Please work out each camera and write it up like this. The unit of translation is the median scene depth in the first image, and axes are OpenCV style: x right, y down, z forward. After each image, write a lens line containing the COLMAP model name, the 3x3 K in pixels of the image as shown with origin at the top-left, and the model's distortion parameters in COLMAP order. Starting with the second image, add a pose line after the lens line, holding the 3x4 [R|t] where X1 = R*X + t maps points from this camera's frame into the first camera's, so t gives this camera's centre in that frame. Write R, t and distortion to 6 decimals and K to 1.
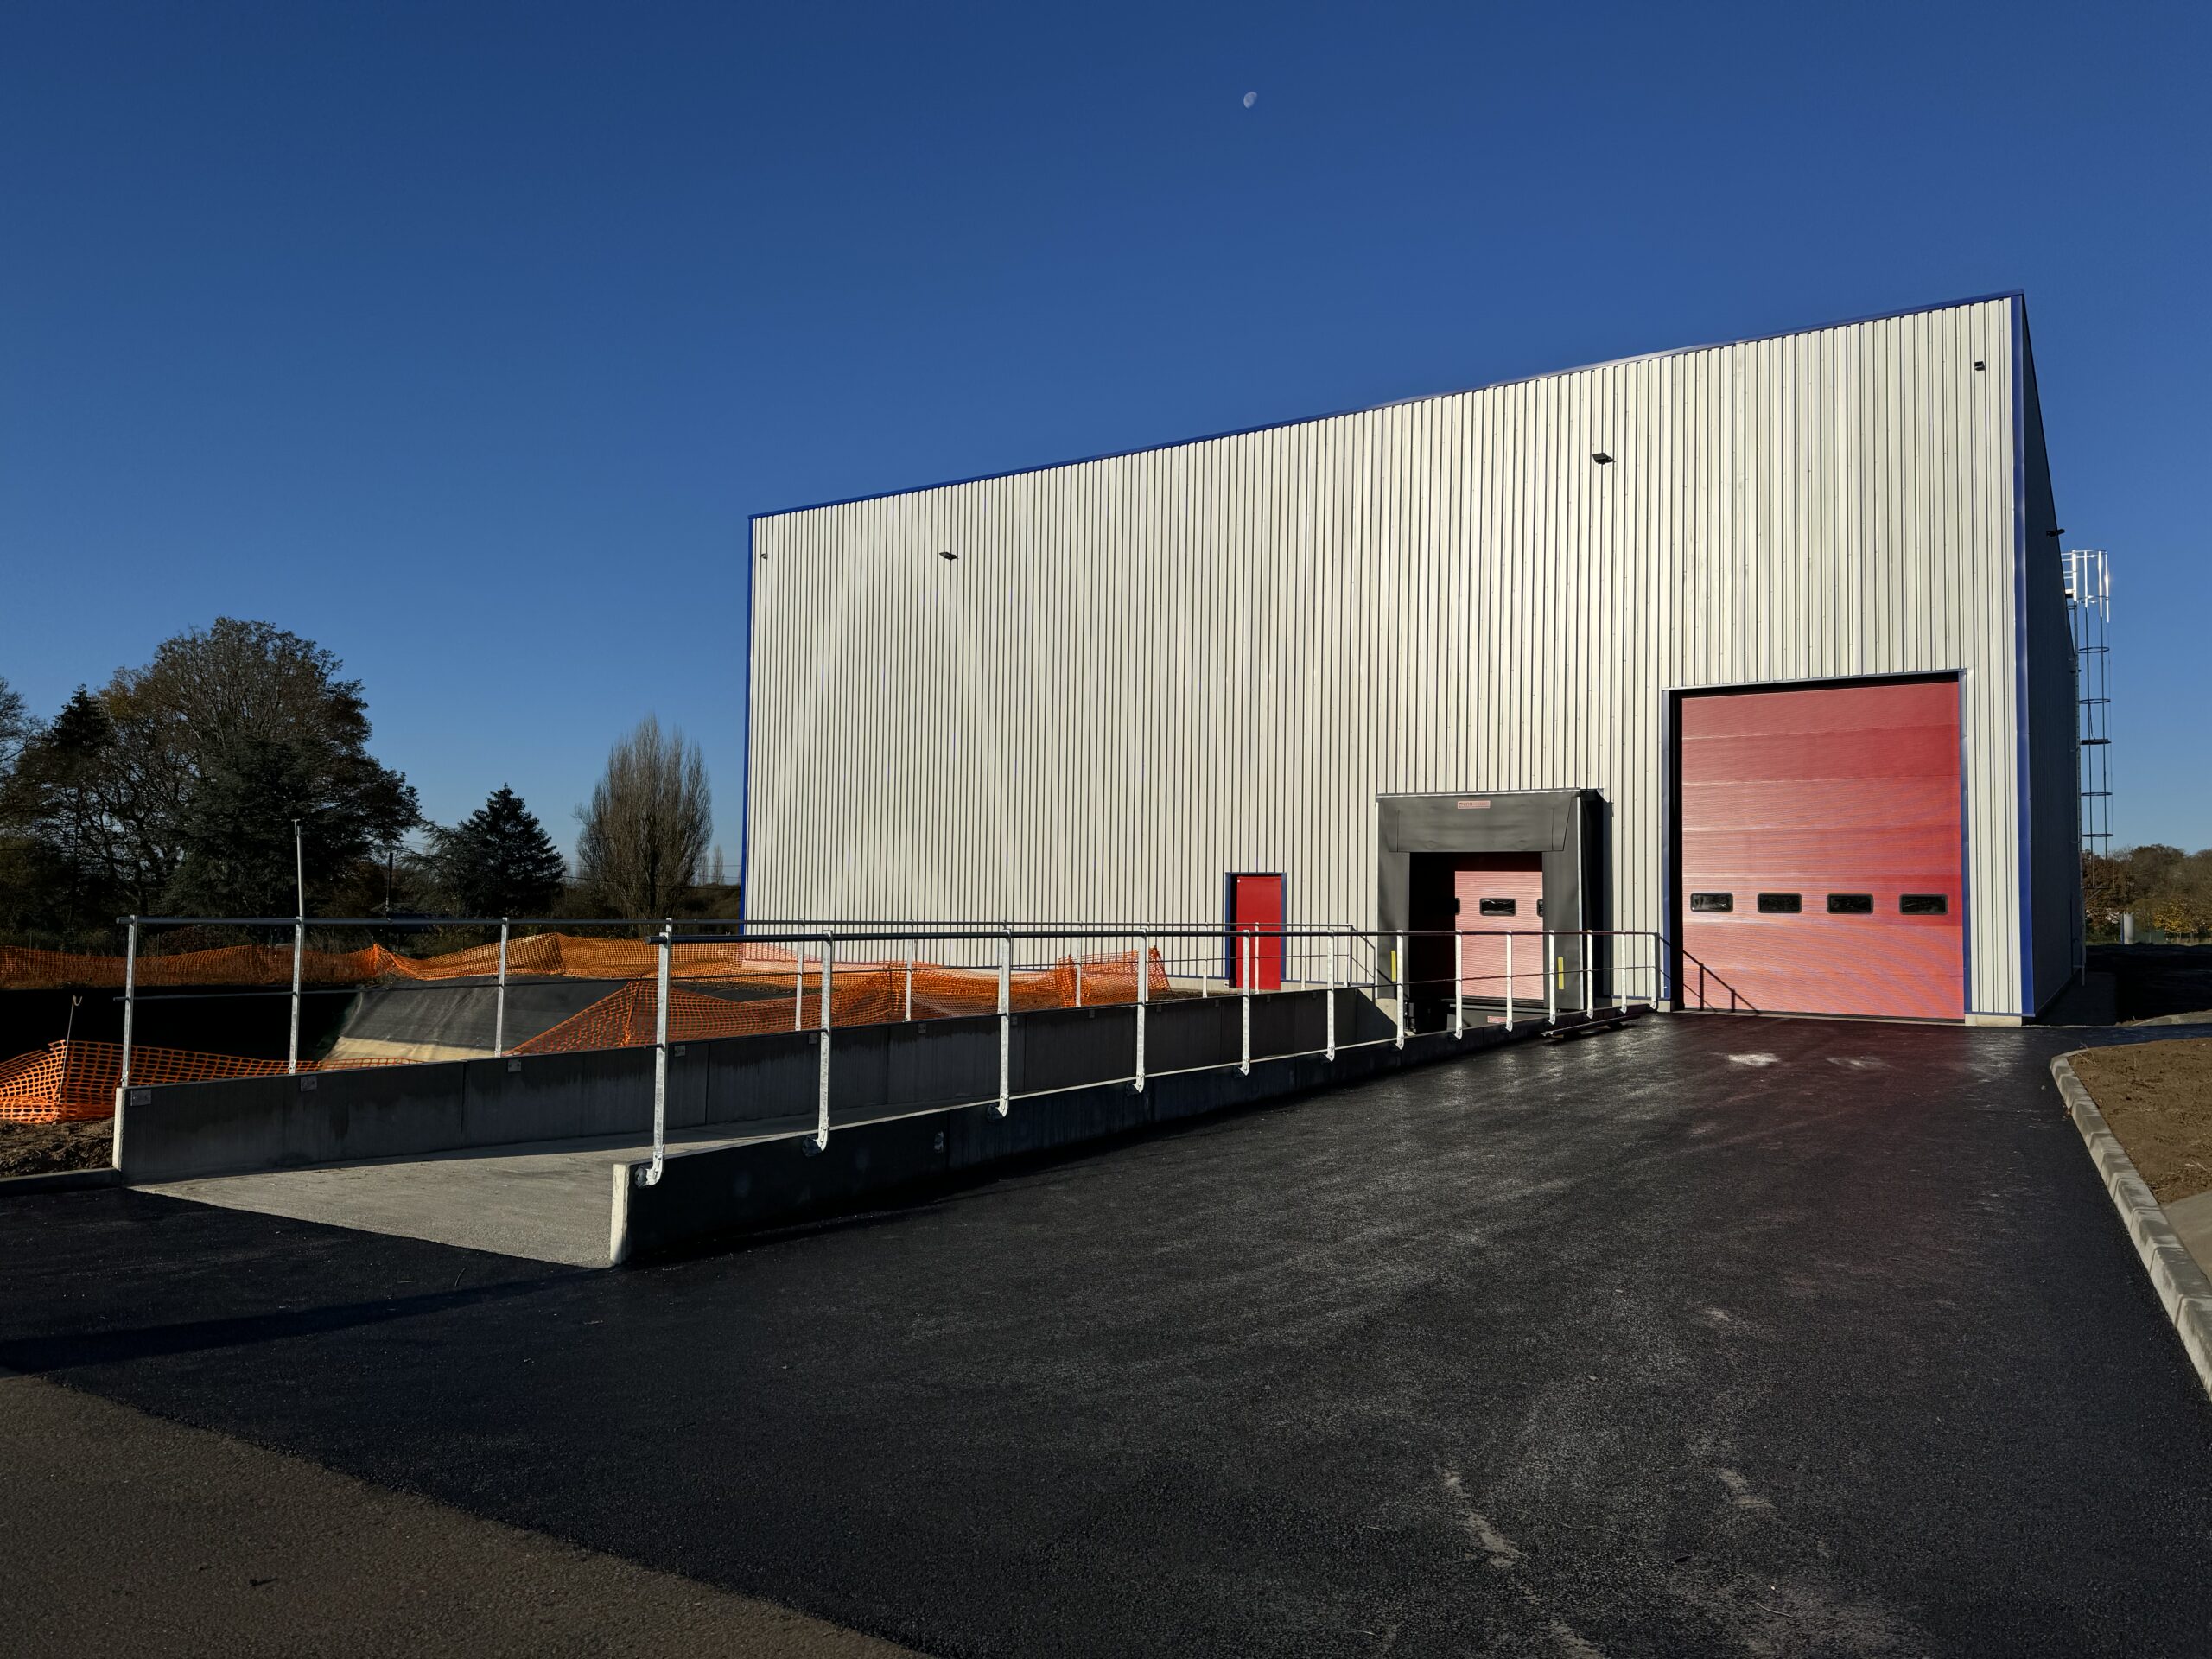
lens RADIAL K [[1618.0, 0, 1106.0], [0, 1618.0, 829.5], [0, 0, 1]] dist [0.103383, -0.169780]
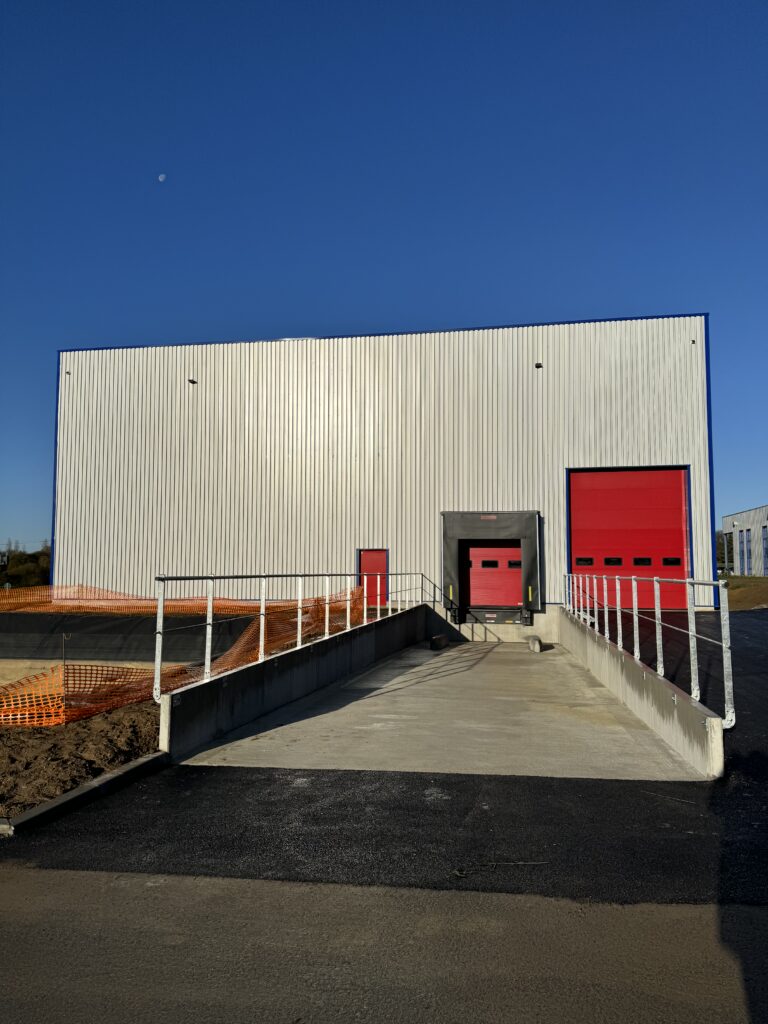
lens RADIAL K [[749.0, 0, 384.0], [0, 749.0, 512.0], [0, 0, 1]] dist [0.103383, -0.169780]
pose [[0.915779, 0.018710, 0.401247, -0.293857], [-0.008895, 0.999614, -0.026310, 0.005157], [-0.401585, 0.020525, 0.915592, 0.128680]]
